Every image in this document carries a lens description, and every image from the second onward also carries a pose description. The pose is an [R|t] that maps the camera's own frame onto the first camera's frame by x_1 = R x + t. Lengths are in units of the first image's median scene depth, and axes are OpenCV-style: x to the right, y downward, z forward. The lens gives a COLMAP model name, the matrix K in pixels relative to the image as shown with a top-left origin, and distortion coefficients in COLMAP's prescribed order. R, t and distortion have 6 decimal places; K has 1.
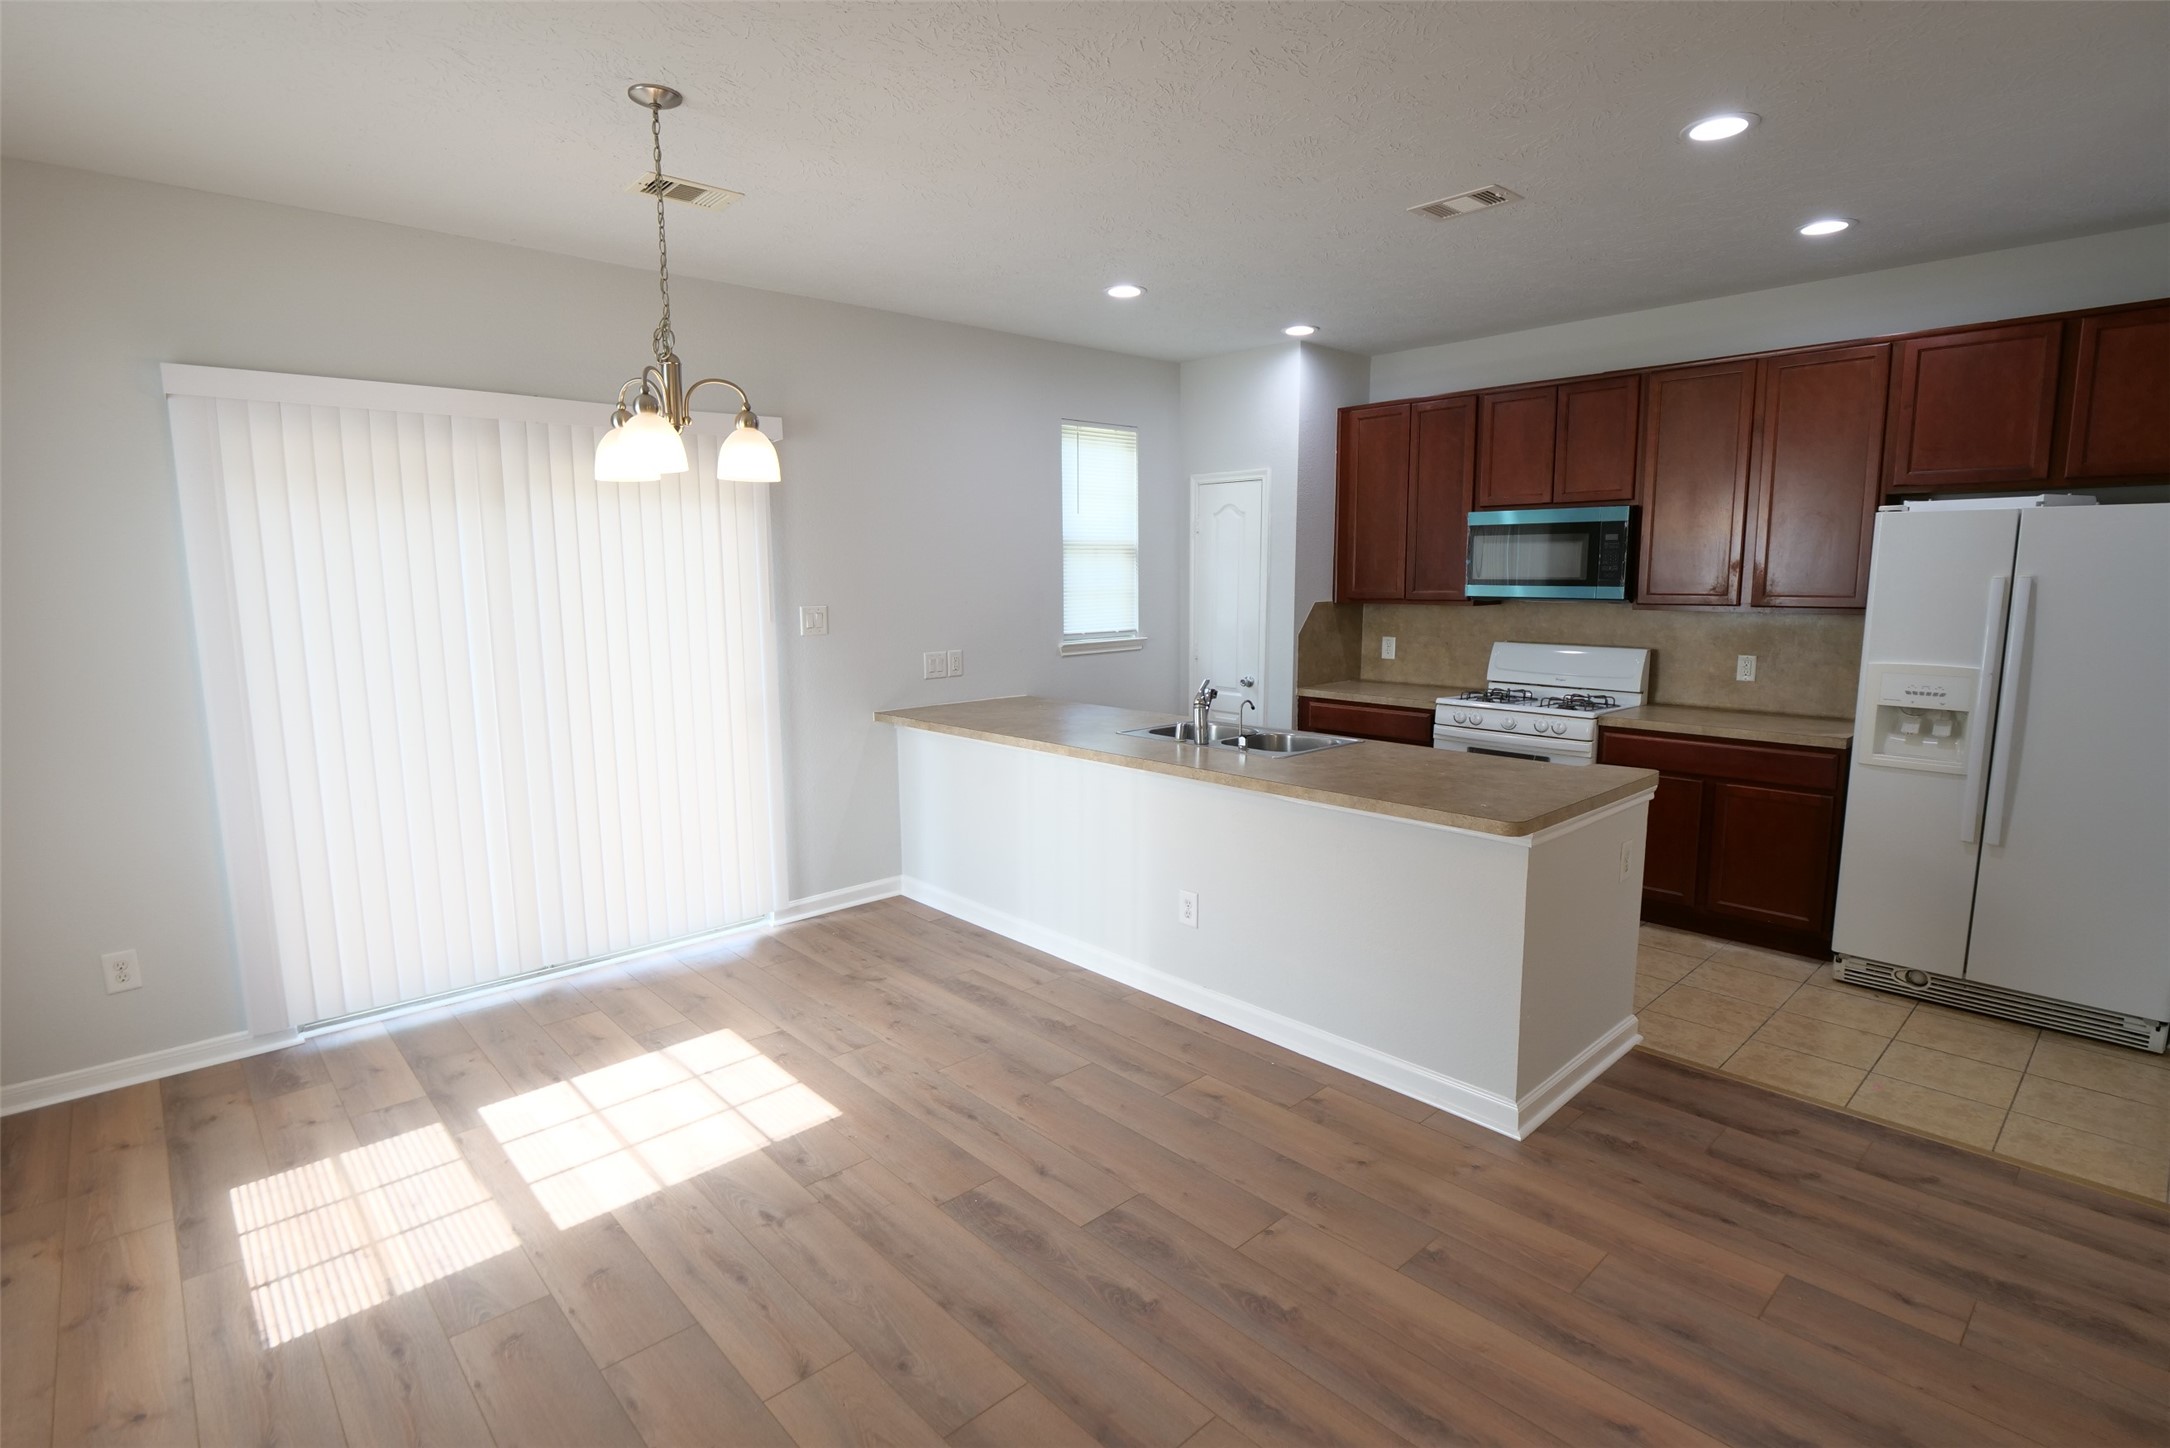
lens RADIAL K [[1056.7, 0, 1071.0], [0, 1056.7, 719.3], [0, 0, 1]] dist [-0.012672, -0.001033]
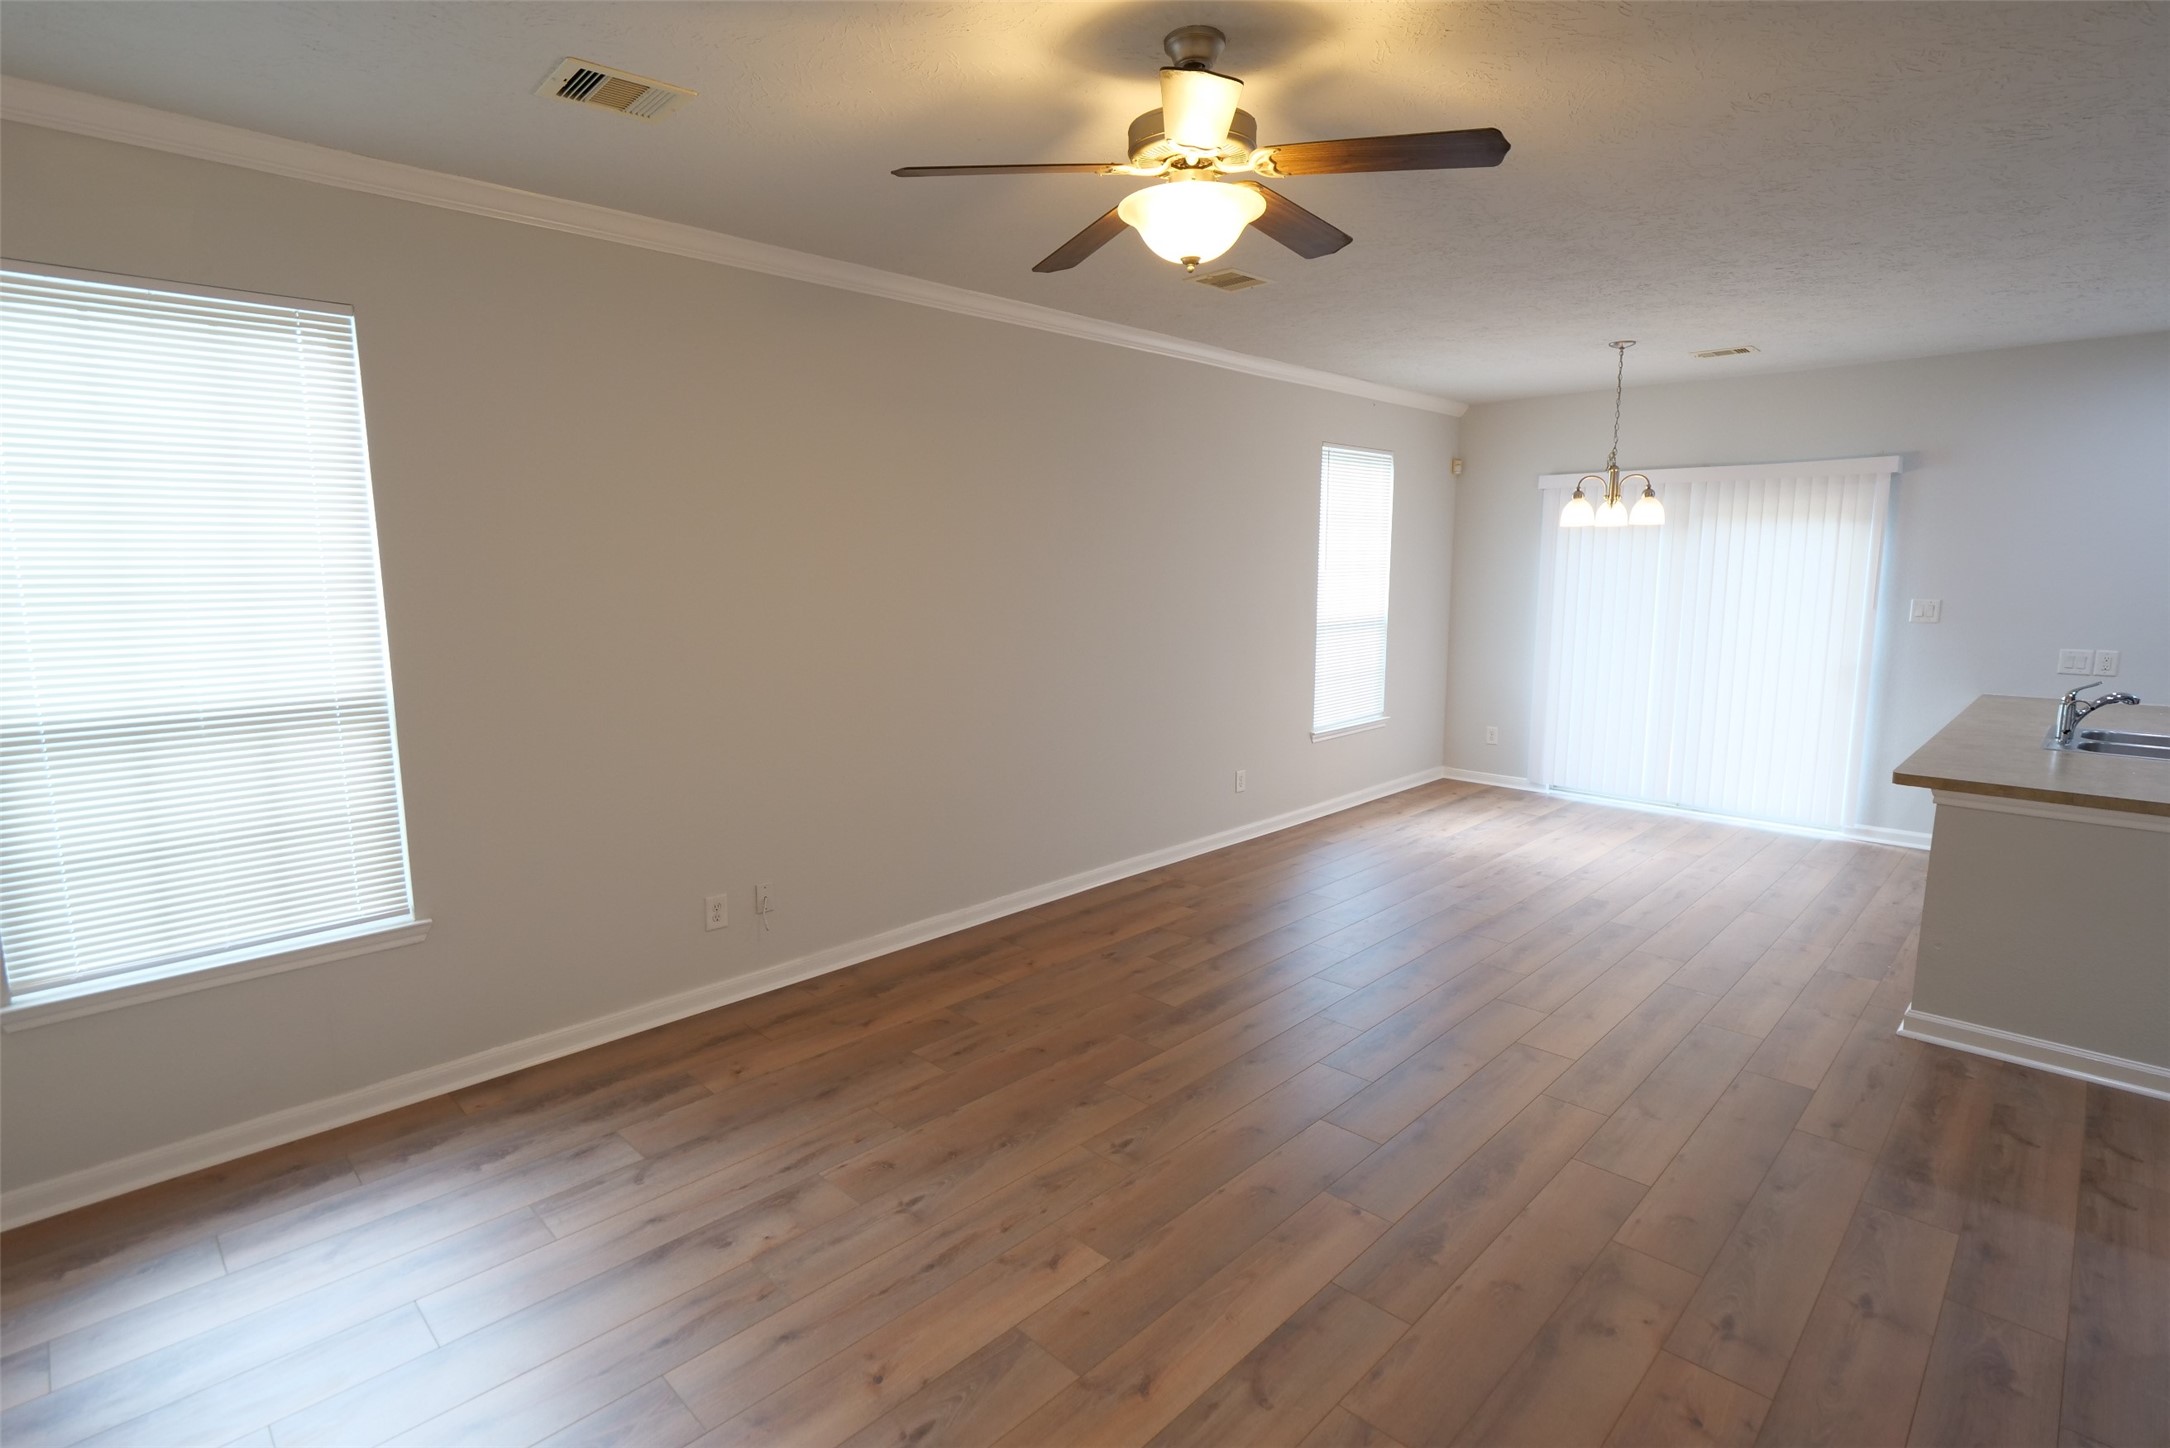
lens RADIAL K [[1056.7, 0, 1075.9], [0, 1056.7, 719.3], [0, 0, 1]] dist [-0.012672, -0.001033]
pose [[0.047787, 0.155960, -0.986607, 1.156532], [-0.139253, 0.979130, 0.148033, -0.013500], [0.989103, 0.130314, 0.068508, -0.079964]]
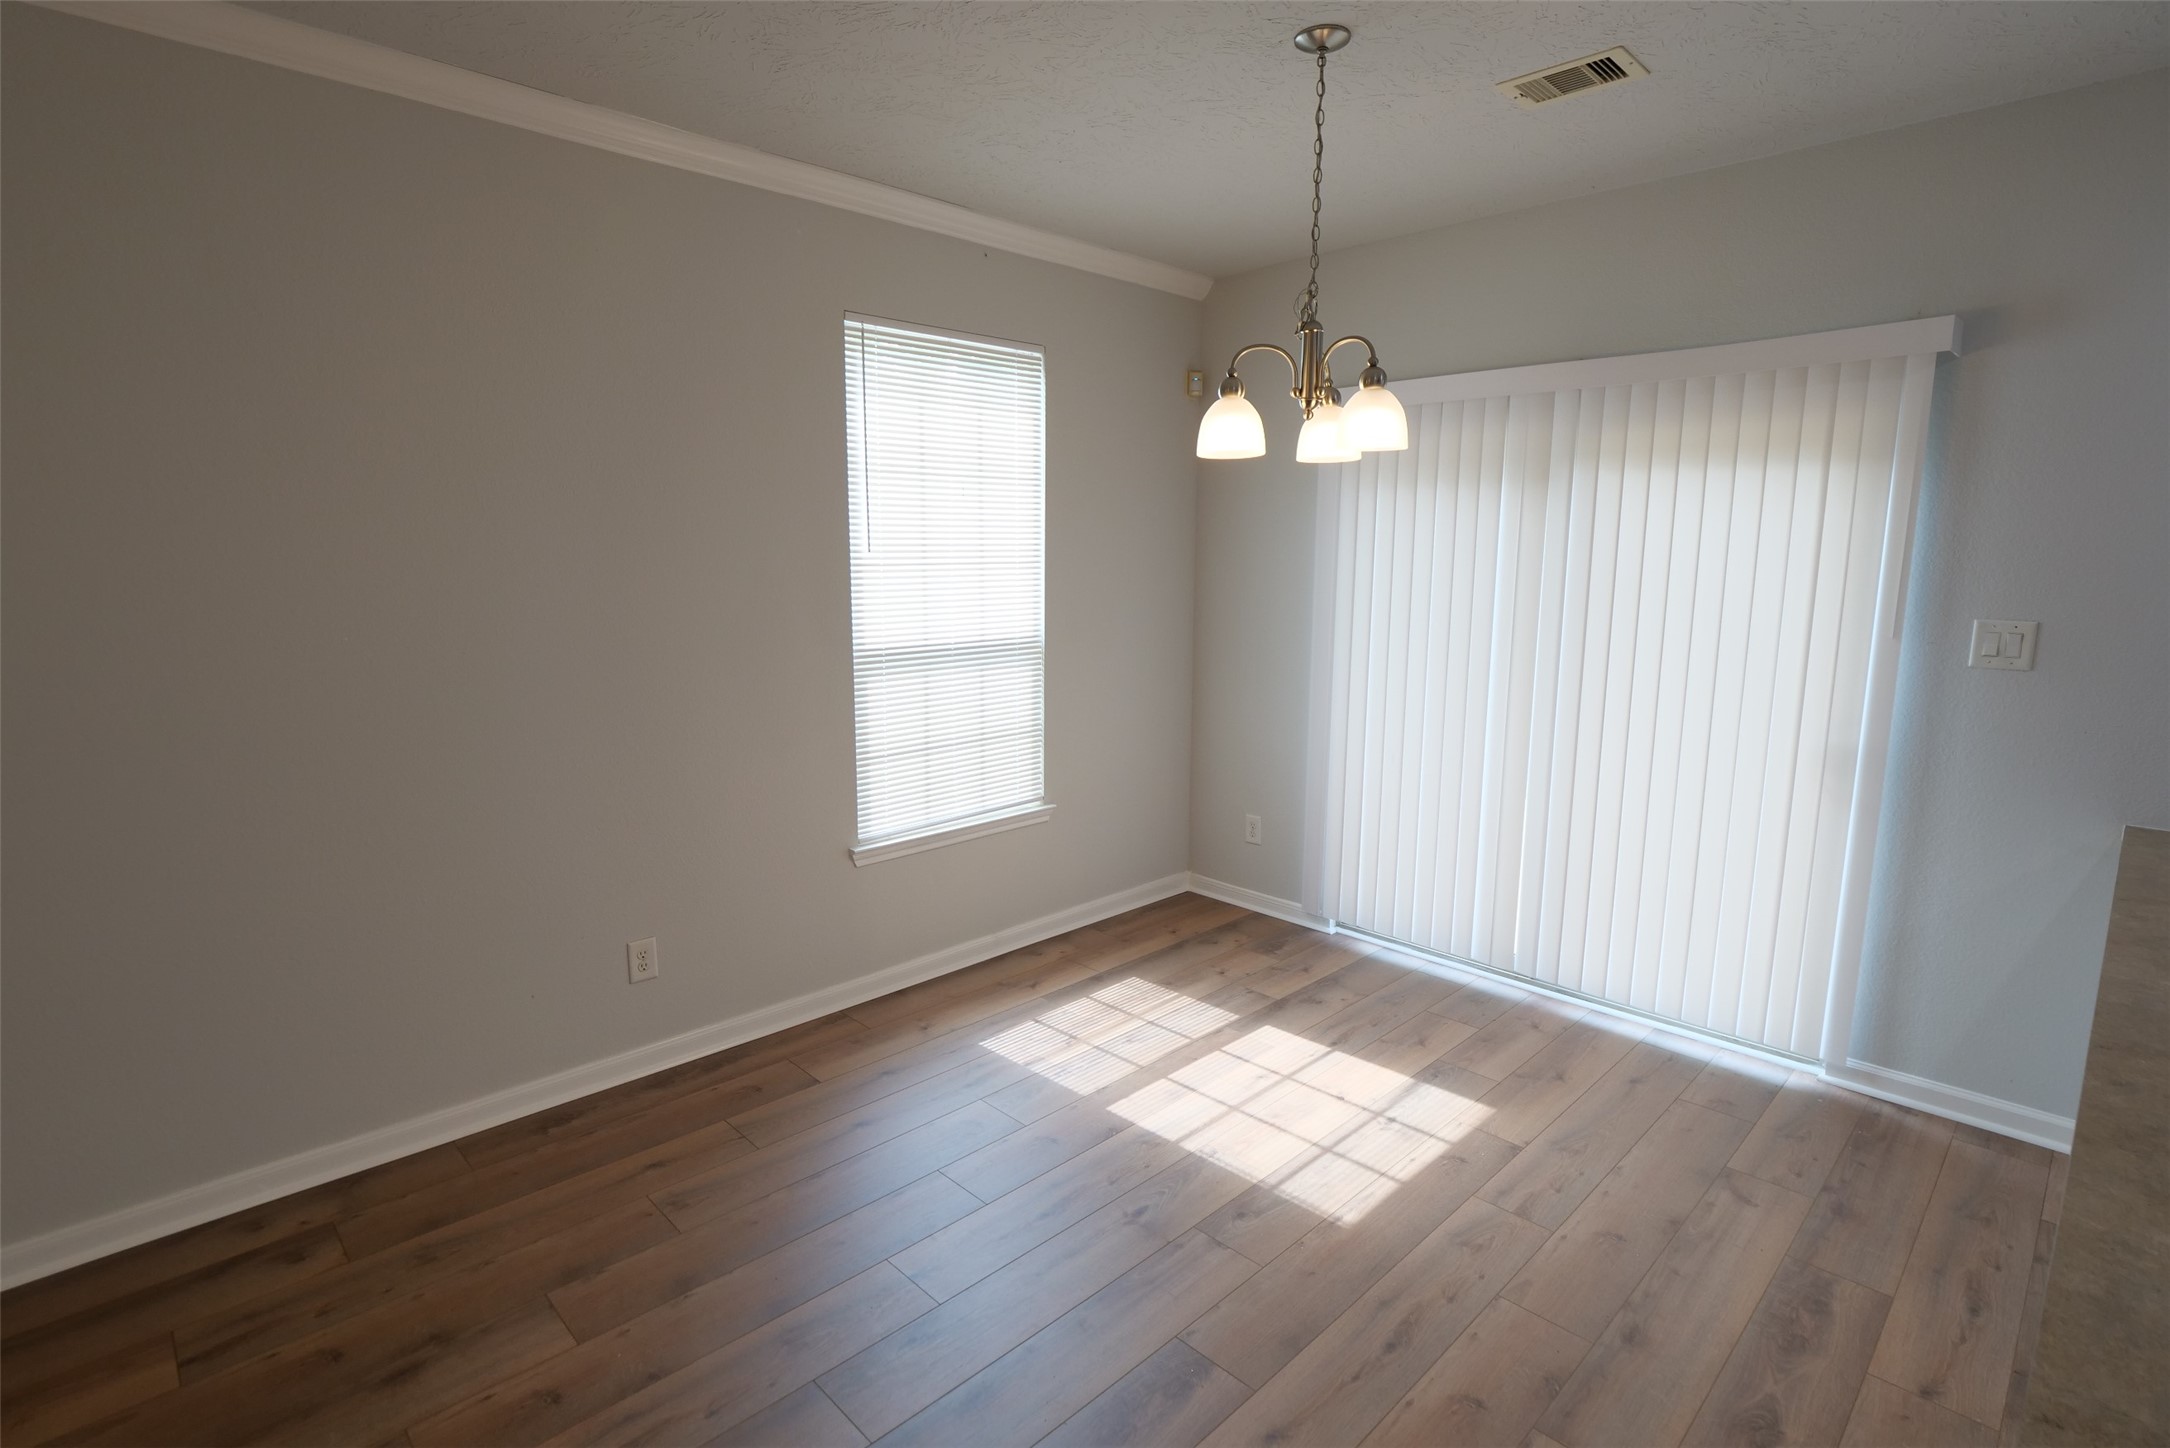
lens RADIAL K [[1056.7, 0, 1070.4], [0, 1056.7, 720.9], [0, 0, 1]] dist [-0.012672, -0.001033]
pose [[0.029305, 0.168634, -0.985243, 0.403095], [-0.145098, 0.975944, 0.162727, -0.085783], [0.988983, 0.138188, 0.053068, 0.545529]]
